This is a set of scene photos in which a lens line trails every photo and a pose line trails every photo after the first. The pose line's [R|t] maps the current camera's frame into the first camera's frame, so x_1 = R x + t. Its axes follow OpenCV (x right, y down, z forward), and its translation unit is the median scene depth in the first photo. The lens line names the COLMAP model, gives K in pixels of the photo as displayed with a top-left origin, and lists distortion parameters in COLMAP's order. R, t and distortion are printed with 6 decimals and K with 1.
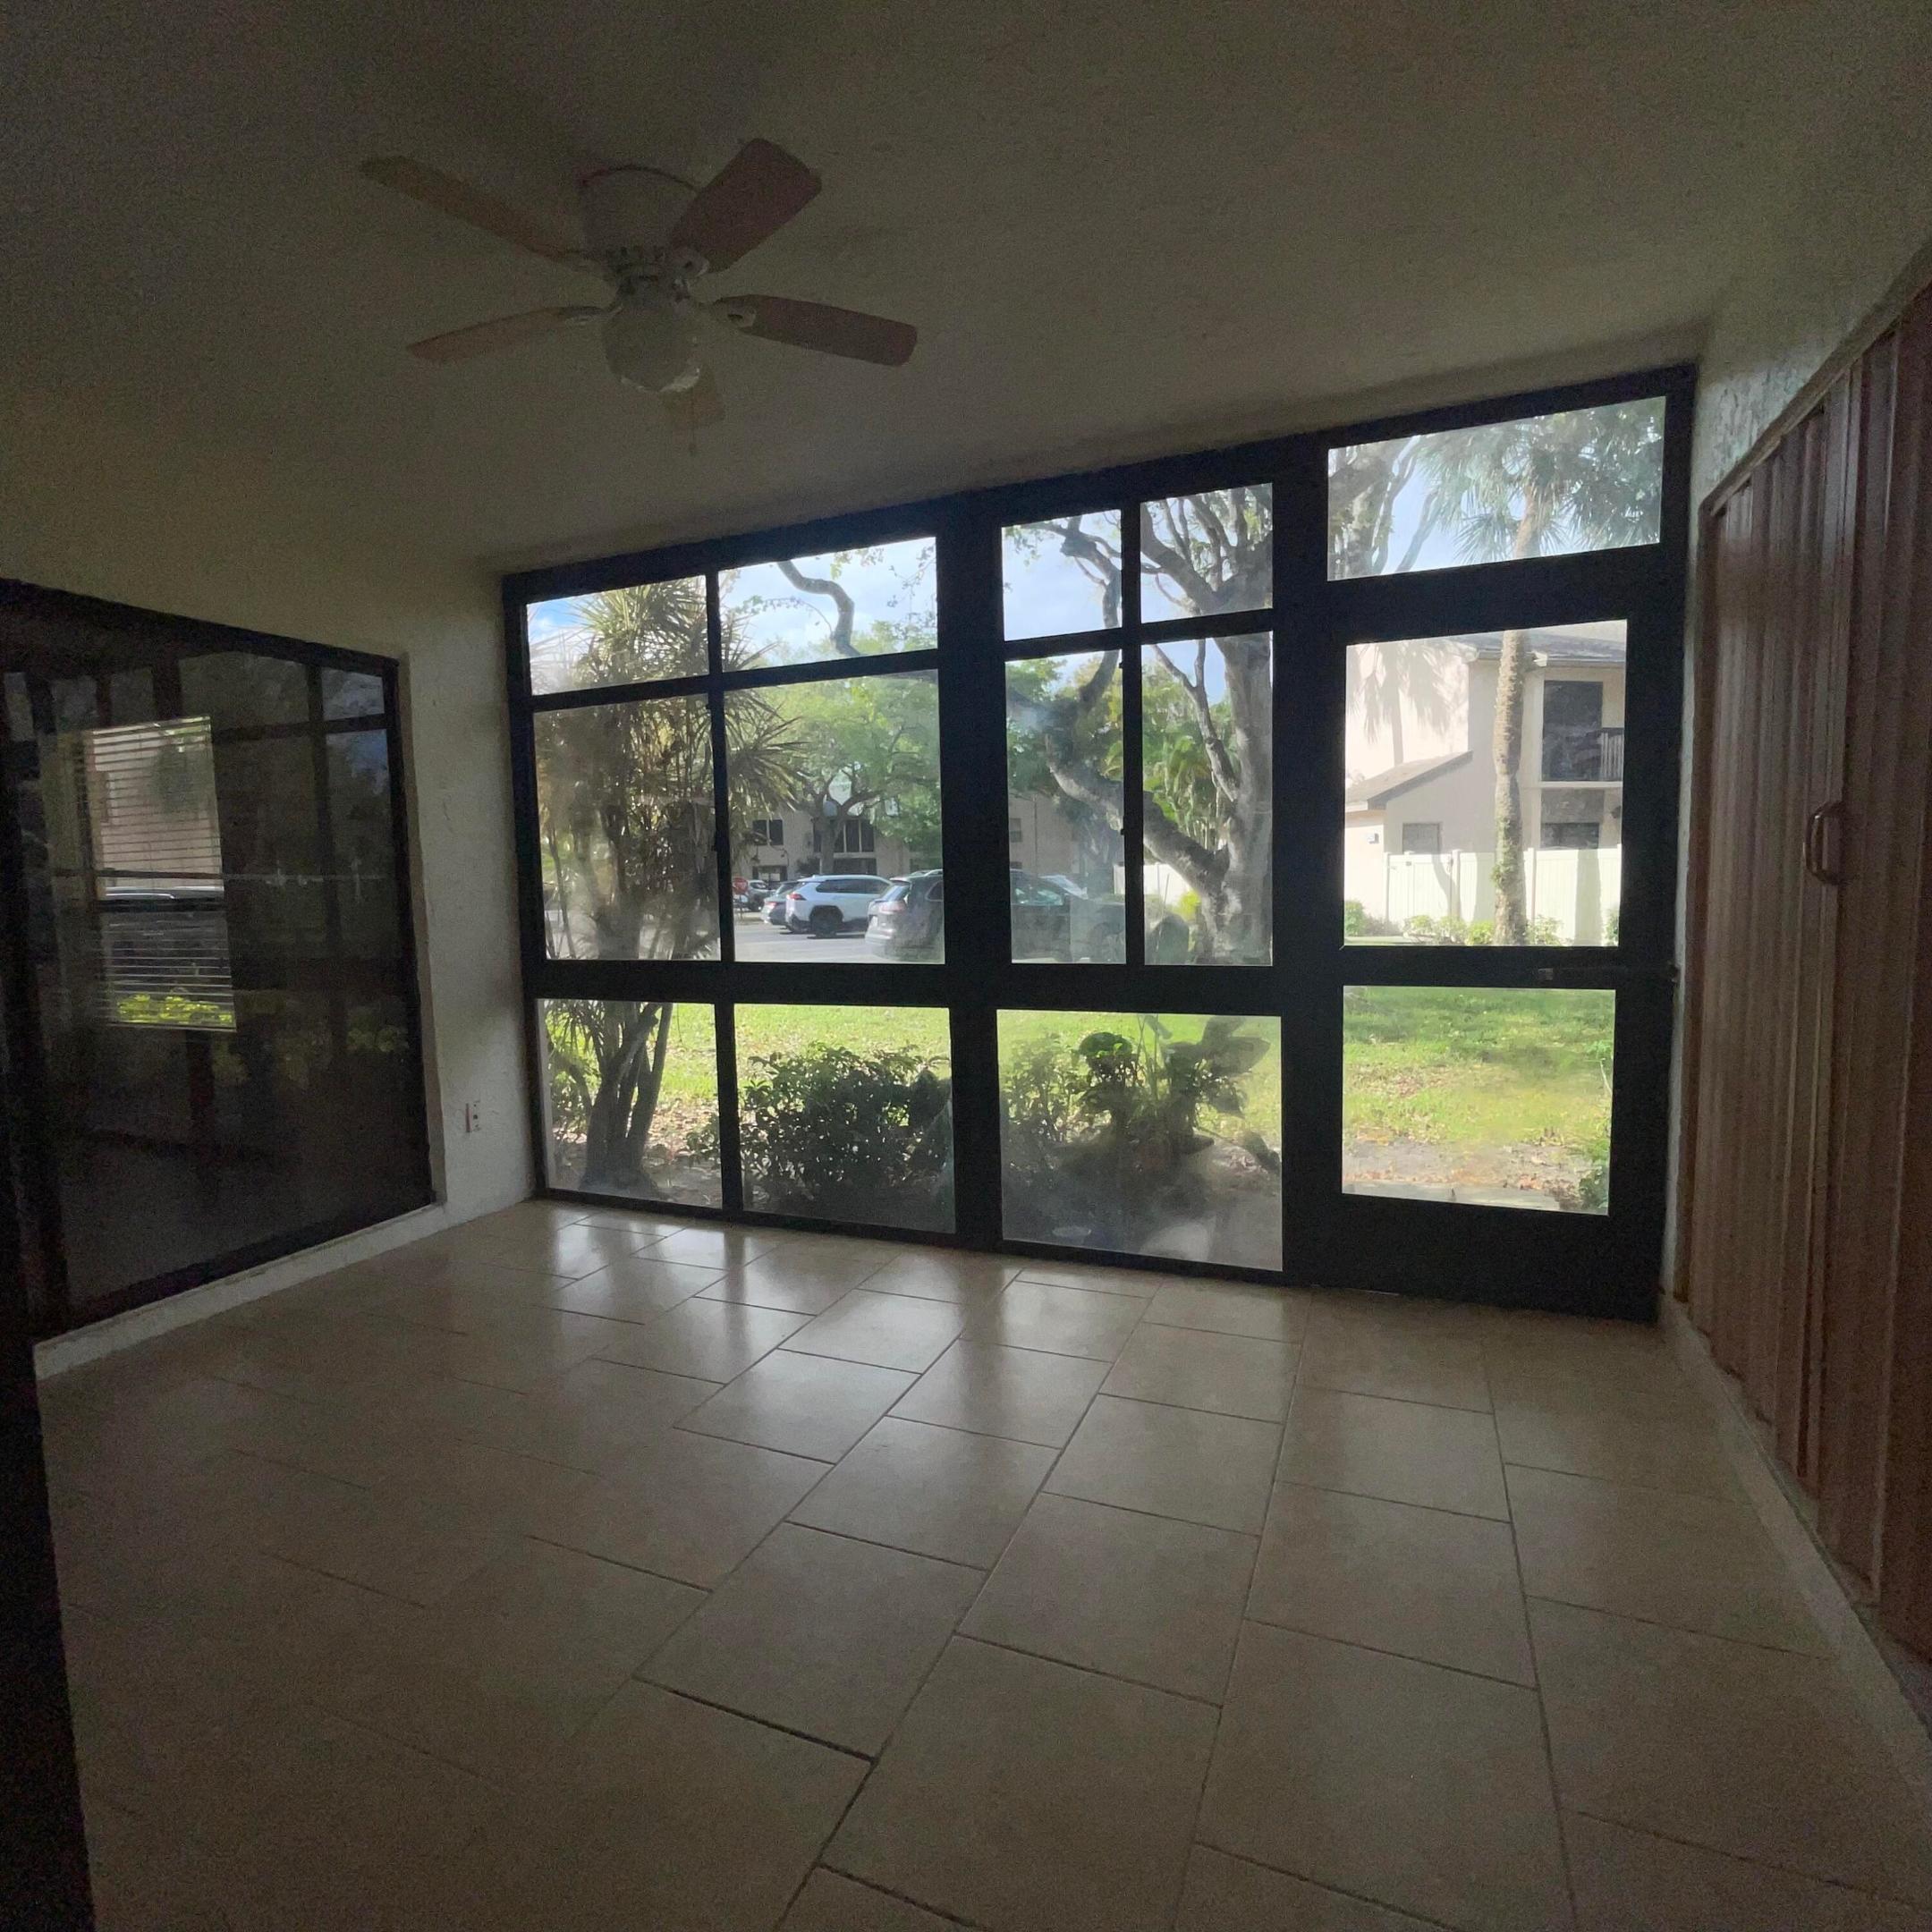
lens RADIAL K [[1043.3, 0, 968.4], [0, 1043.3, 971.5], [0, 0, 1]] dist [-0.015007, 0.012909]
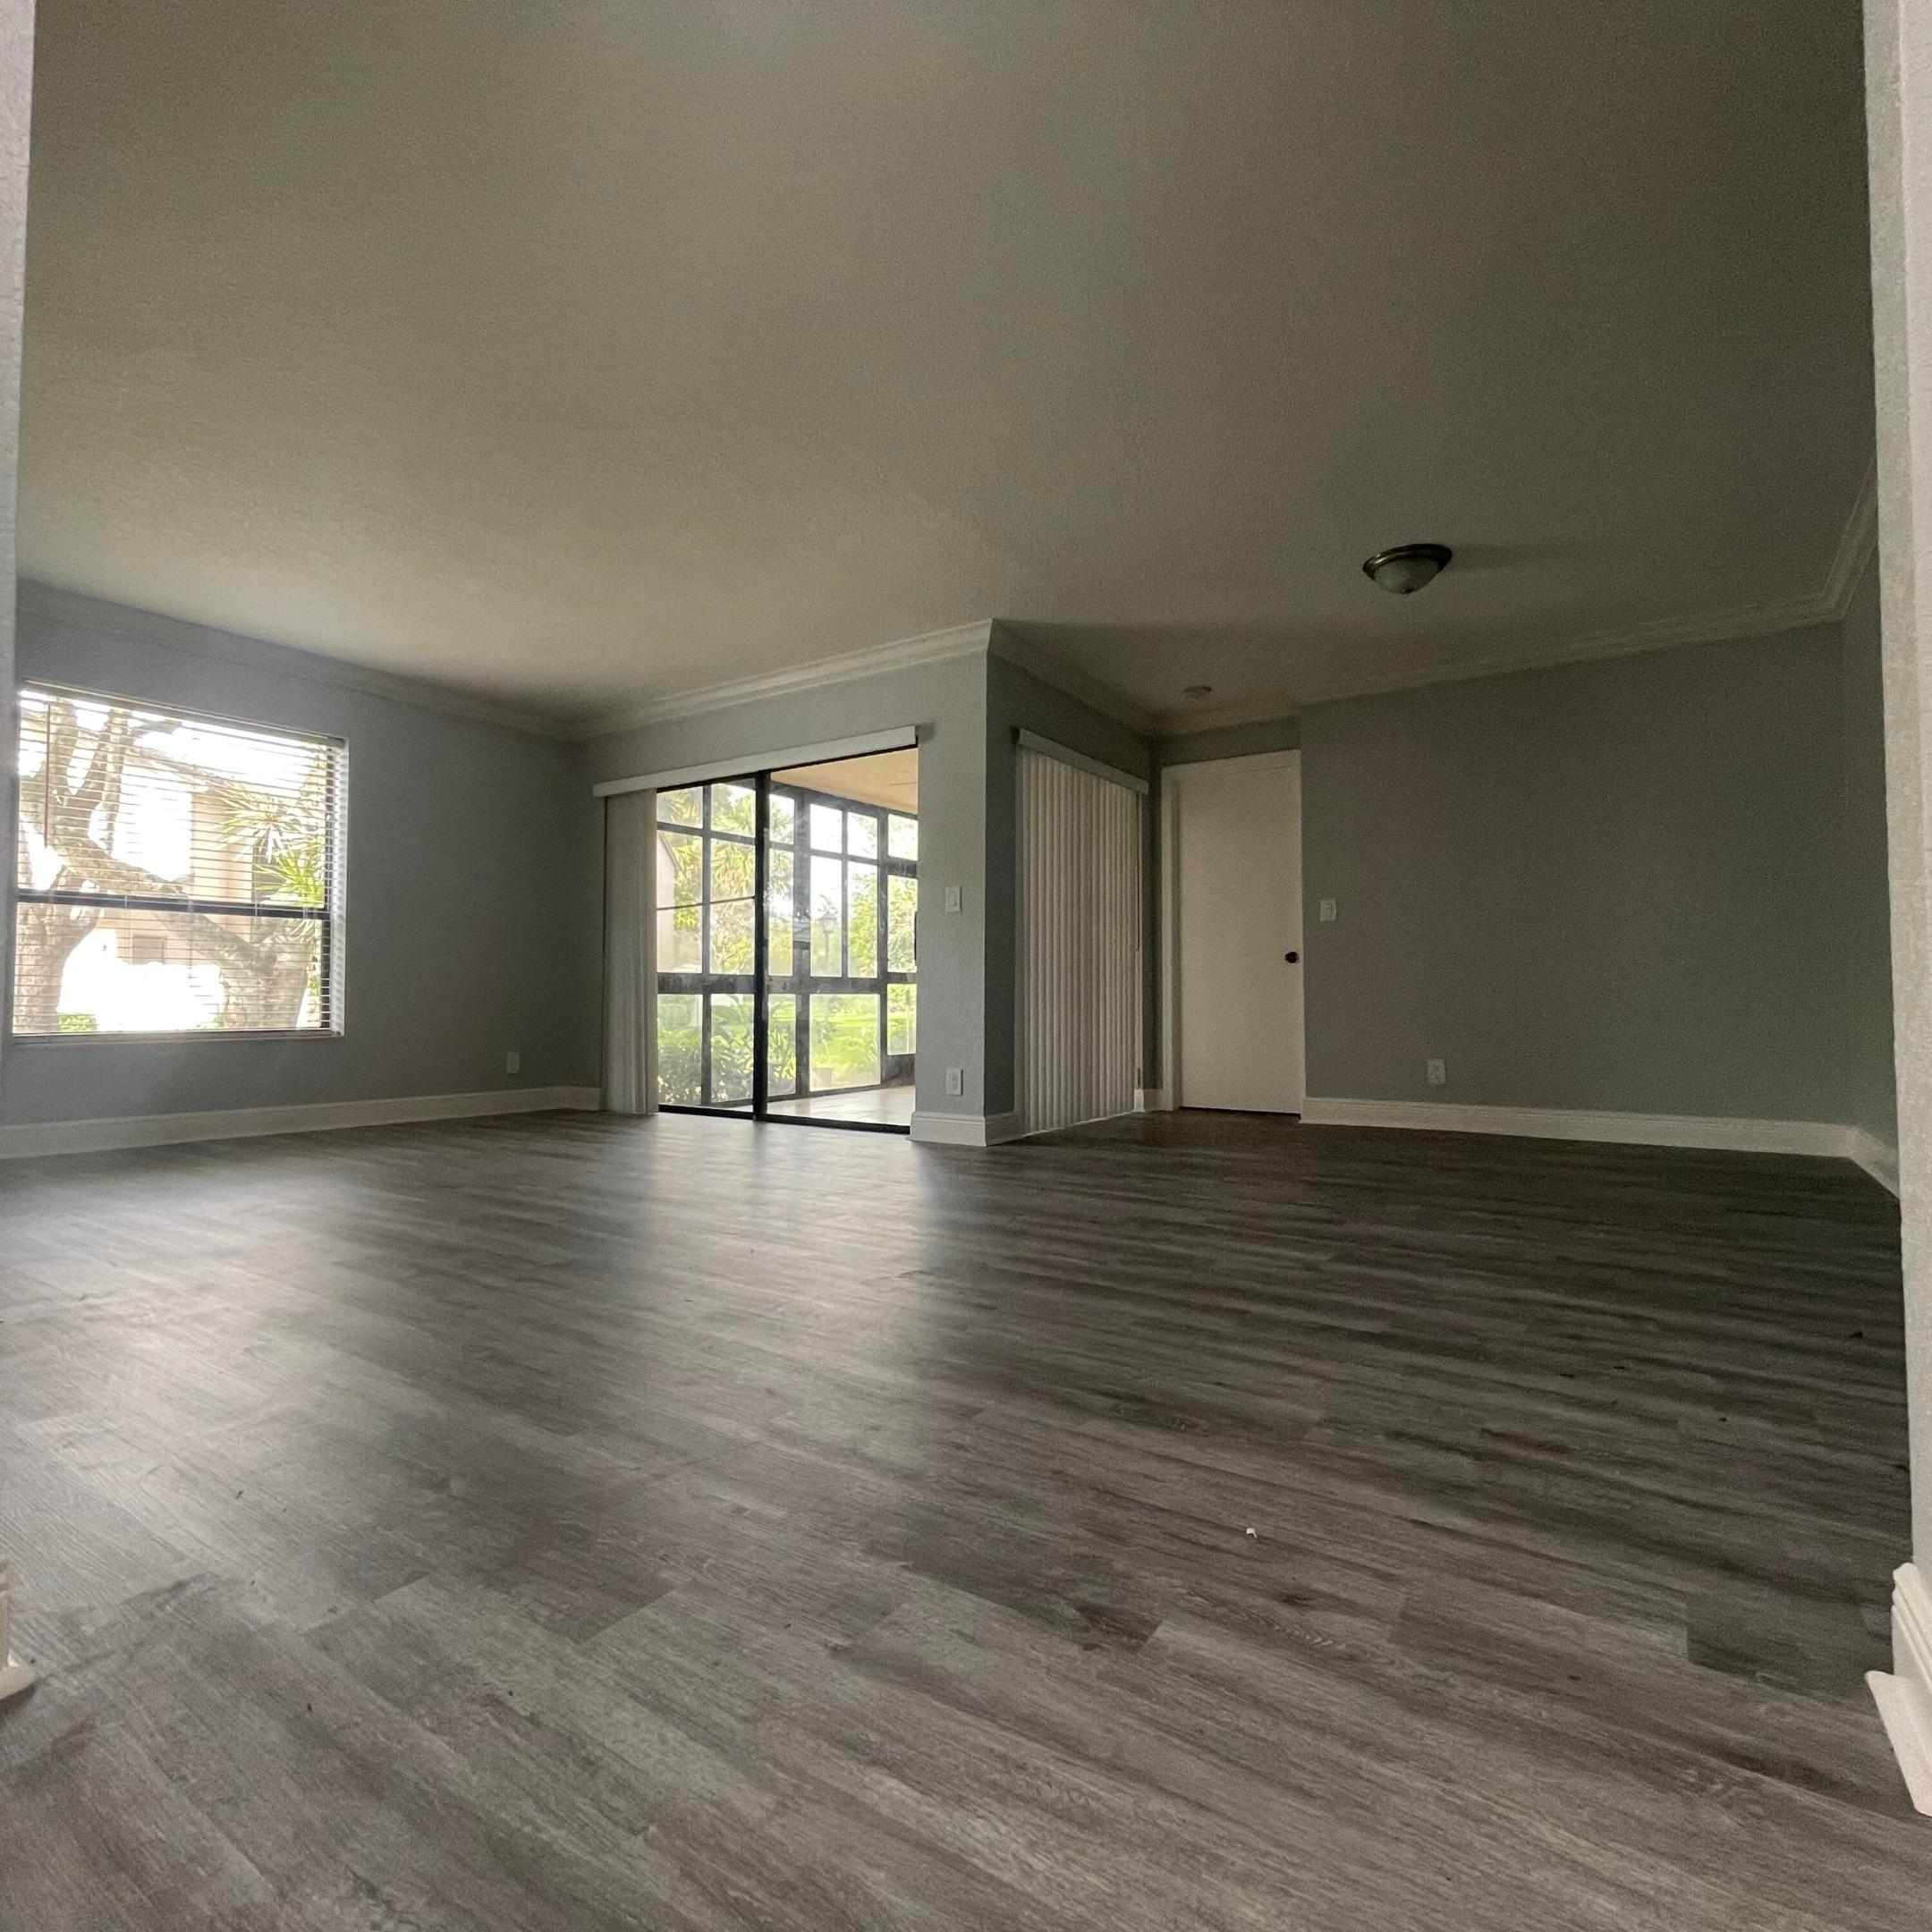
lens RADIAL K [[1043.3, 0, 968.4], [0, 1043.3, 971.5], [0, 0, 1]] dist [-0.015007, 0.012909]
pose [[0.196225, 0.052839, 0.979134, -2.476955], [0.082690, 0.994099, -0.070218, 0.199453], [-0.977066, 0.094743, 0.190698, 0.184026]]
